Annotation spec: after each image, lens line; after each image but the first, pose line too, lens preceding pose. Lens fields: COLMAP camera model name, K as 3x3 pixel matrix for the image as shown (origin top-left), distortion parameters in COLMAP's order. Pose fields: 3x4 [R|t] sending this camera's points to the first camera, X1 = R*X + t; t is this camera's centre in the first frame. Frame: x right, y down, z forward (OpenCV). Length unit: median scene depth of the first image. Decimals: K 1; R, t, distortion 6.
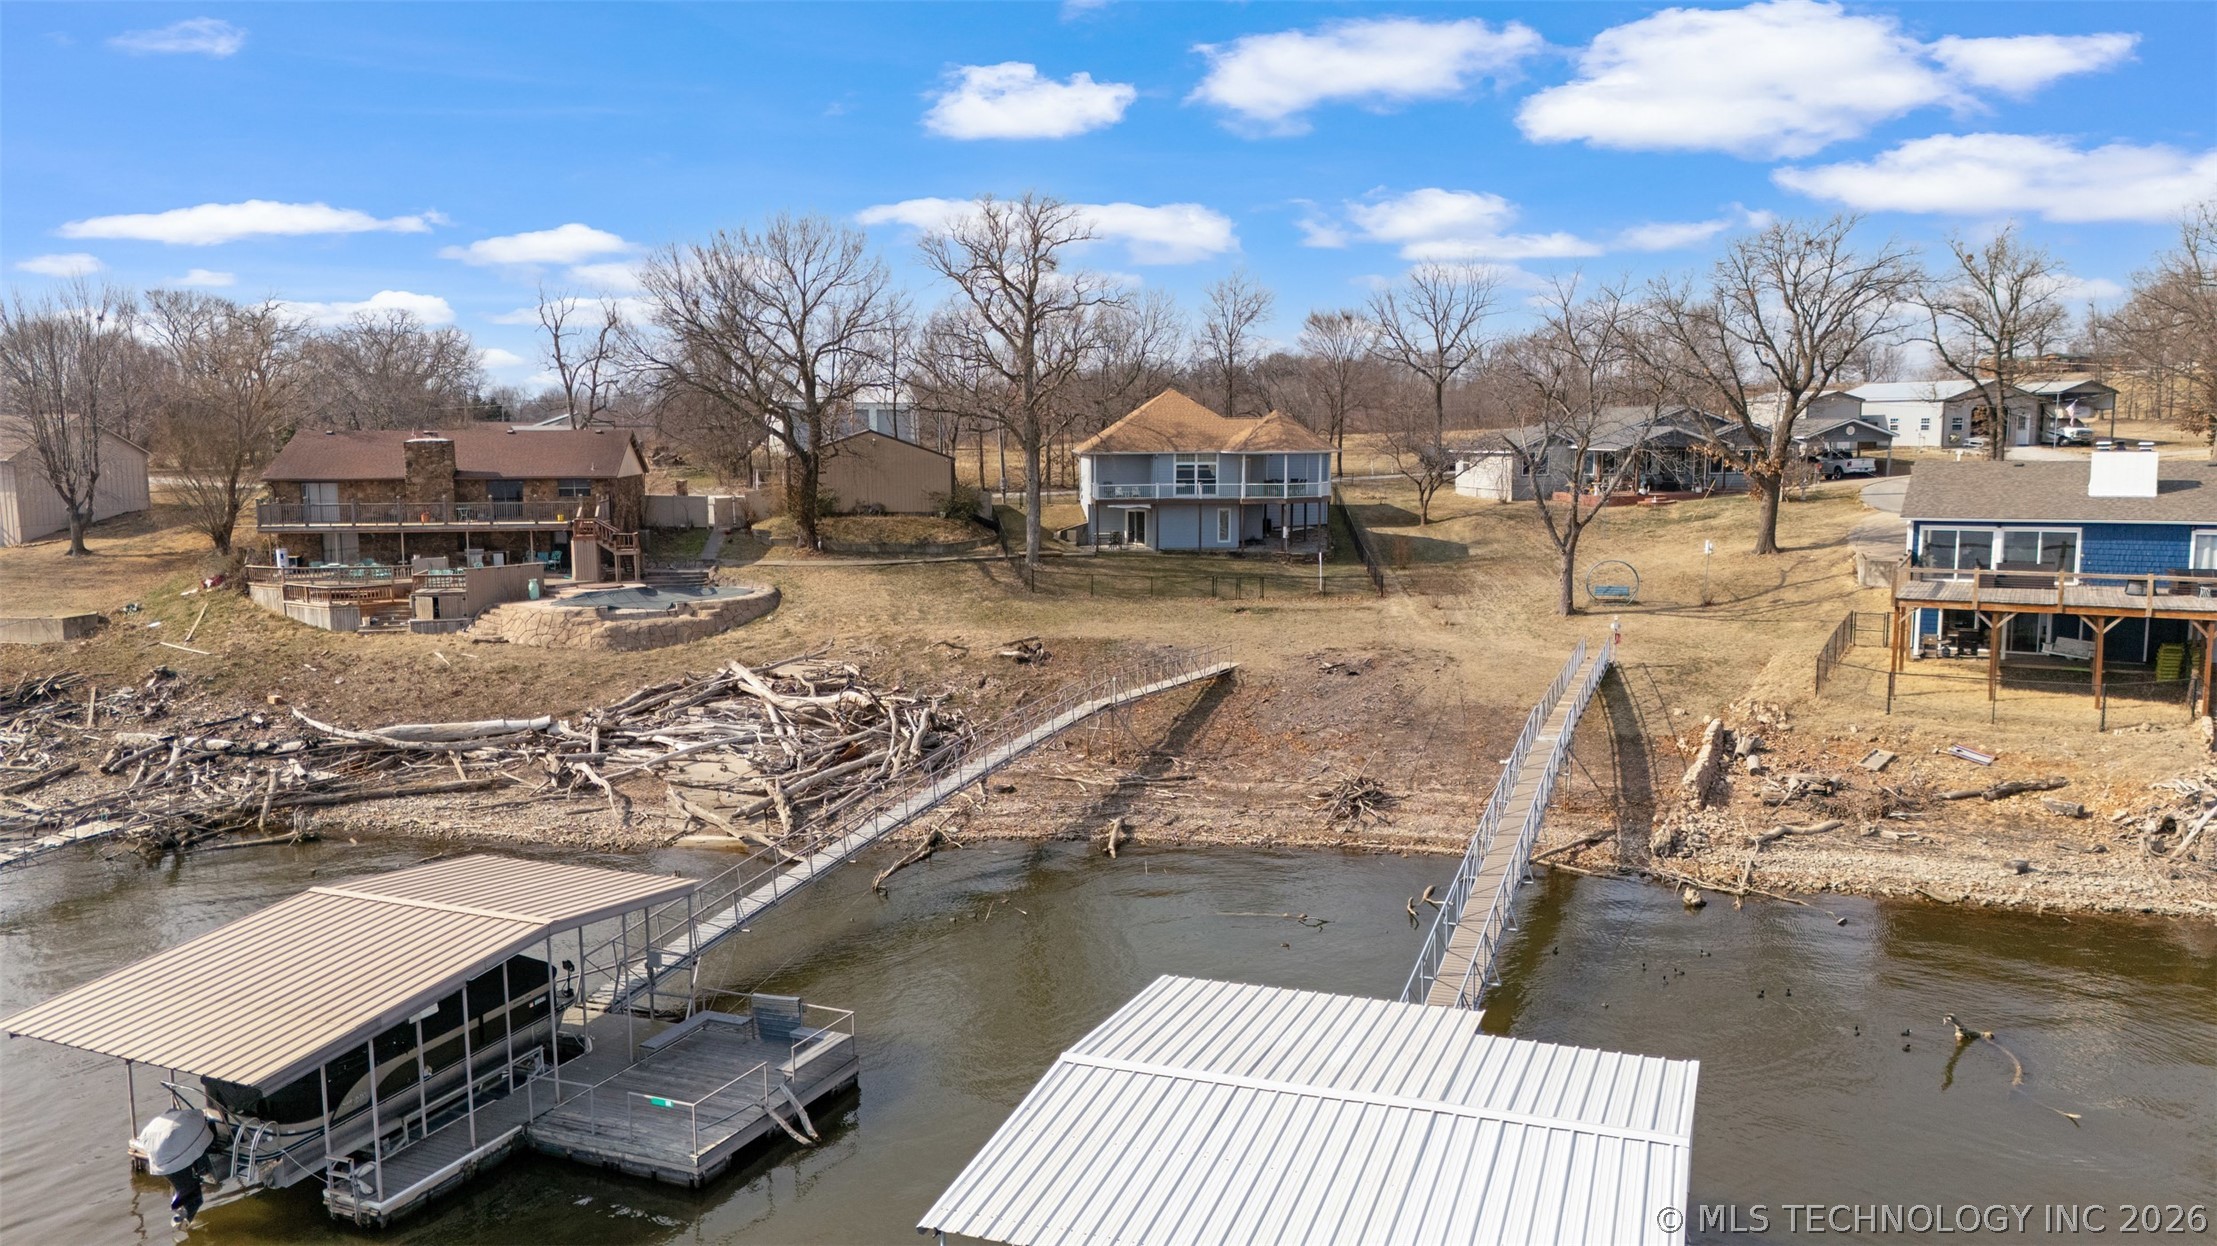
lens RADIAL K [[1627.6, 0, 1093.4], [0, 1627.6, 632.1], [0, 0, 1]] dist [0.058191, -0.044145]
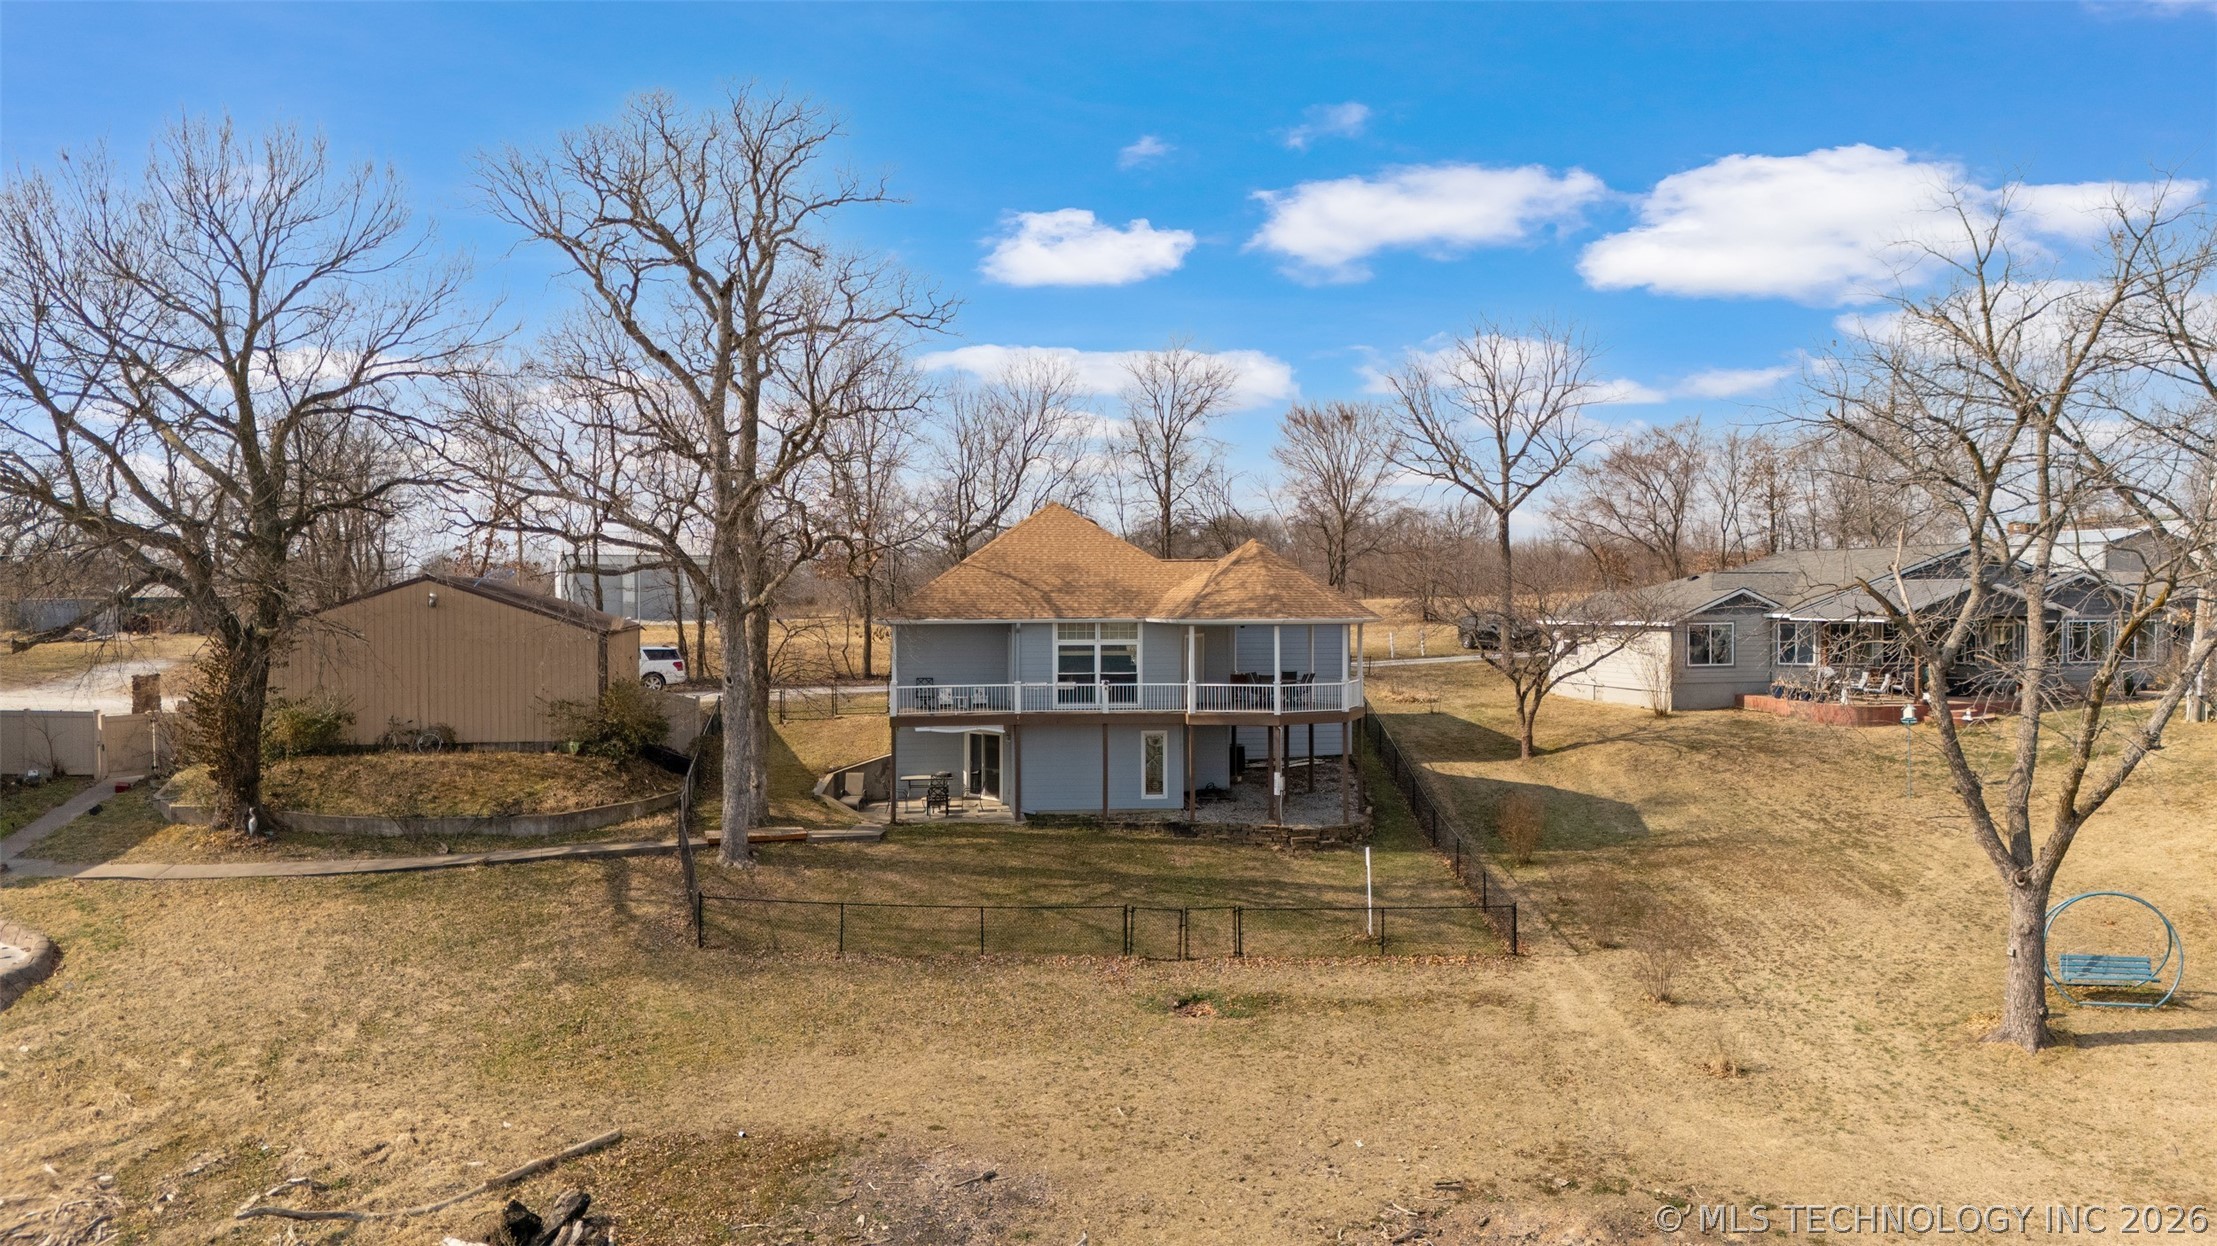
lens RADIAL K [[1627.6, 0, 1103.7], [0, 1627.6, 601.8], [0, 0, 1]] dist [0.058191, -0.044145]
pose [[0.999219, 0.002526, 0.039435, 0.050060], [0.002270, 0.992639, -0.121087, -0.061333], [-0.039451, 0.121082, 0.991858, 0.554646]]
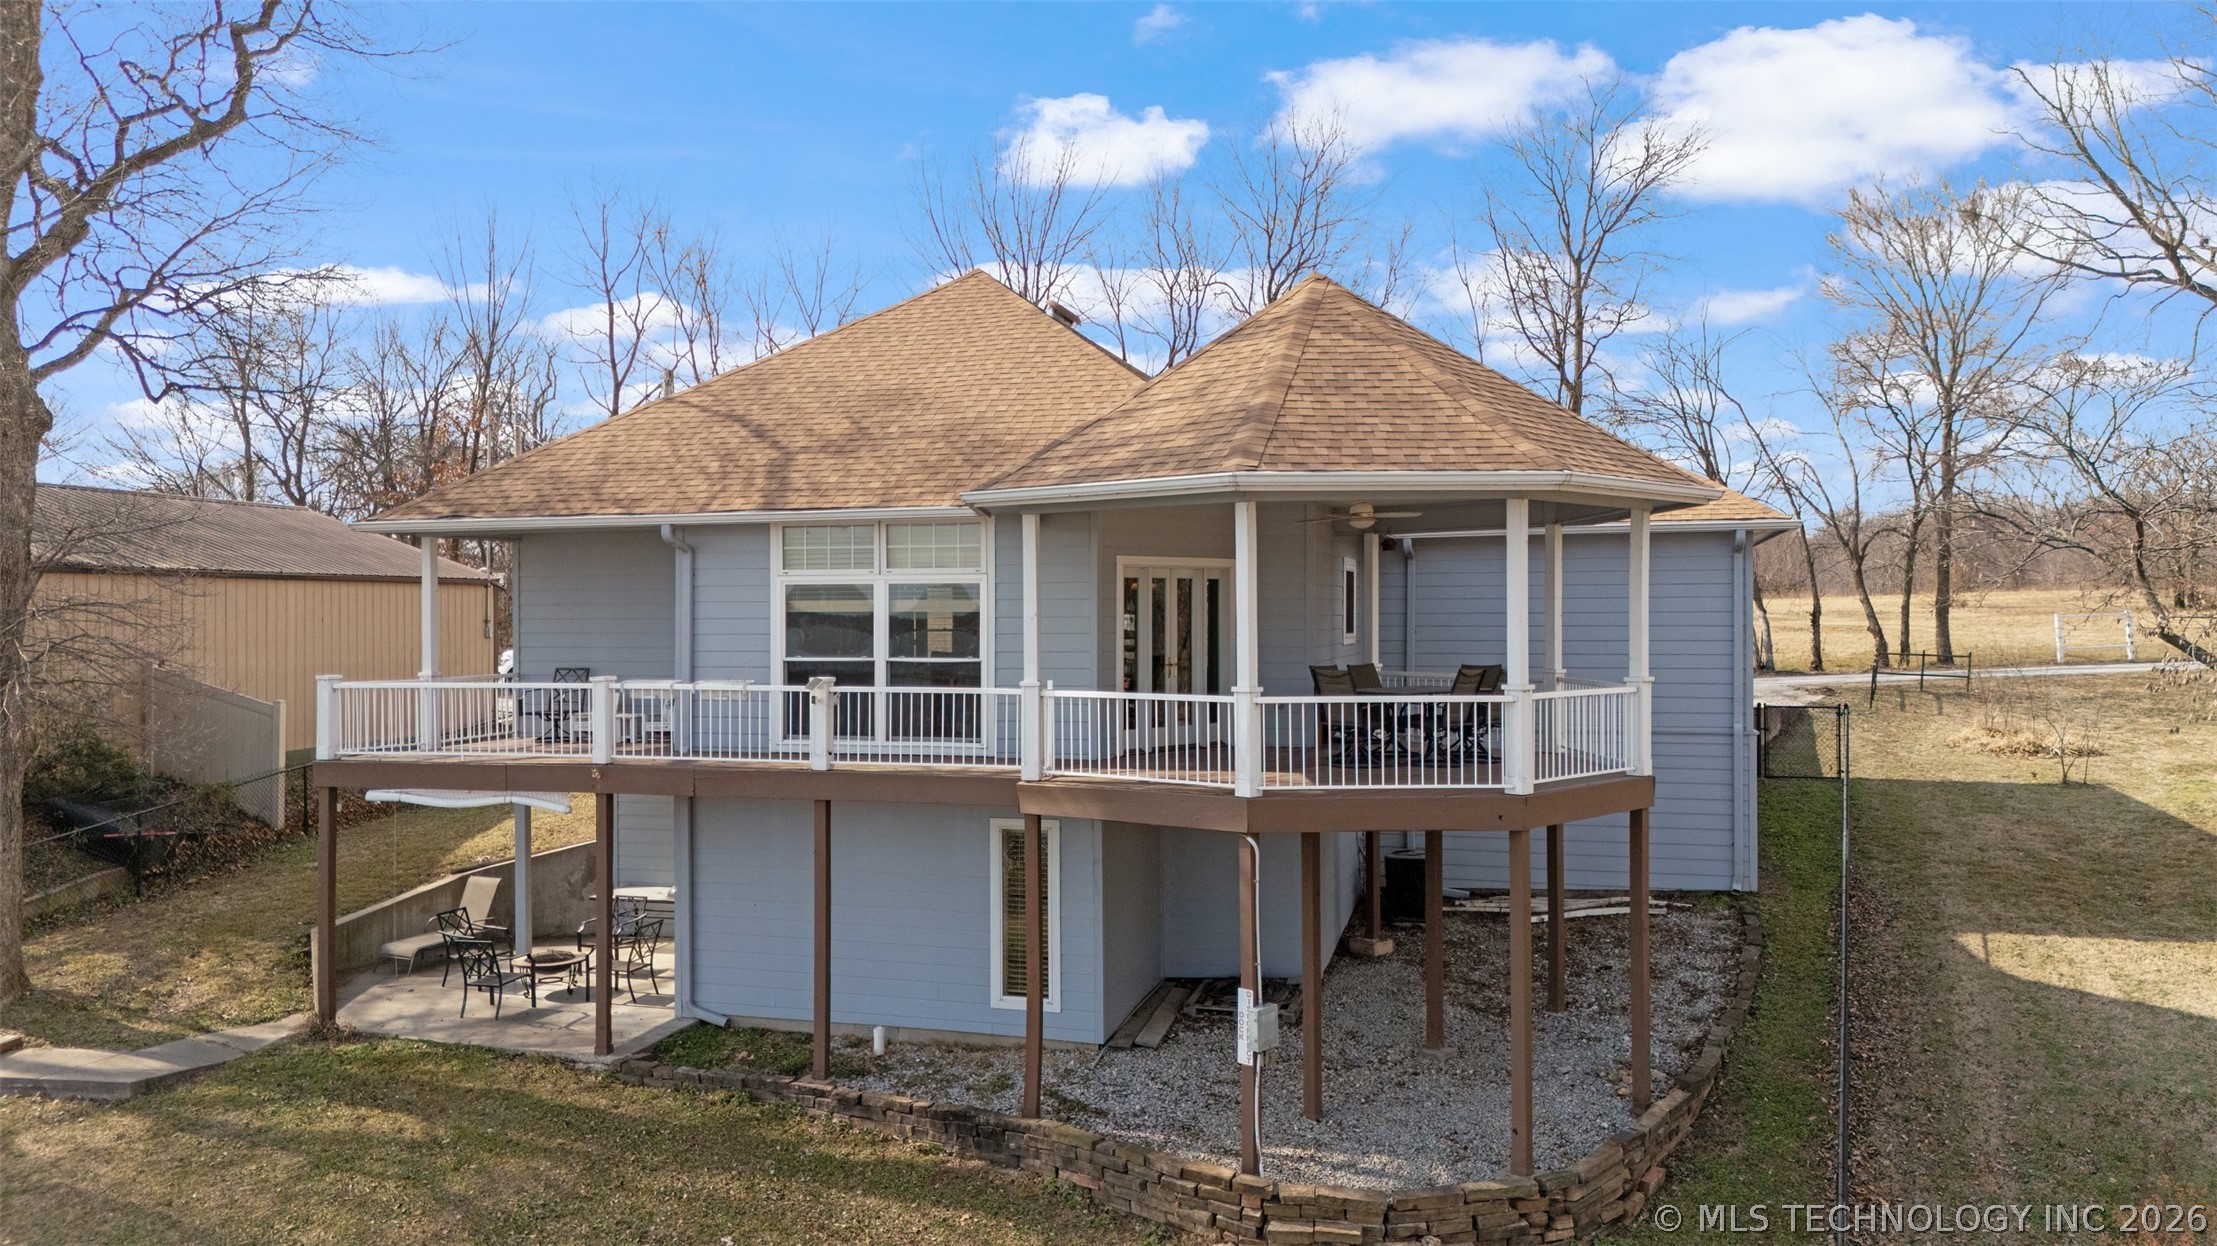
lens RADIAL K [[1627.6, 0, 1129.0], [0, 1627.6, 628.4], [0, 0, 1]] dist [0.058191, -0.044145]
pose [[0.932448, 0.005139, -0.361267, 0.173267], [-0.046501, 0.993290, -0.105892, -0.087857], [0.358299, 0.115538, 0.926430, 0.926208]]
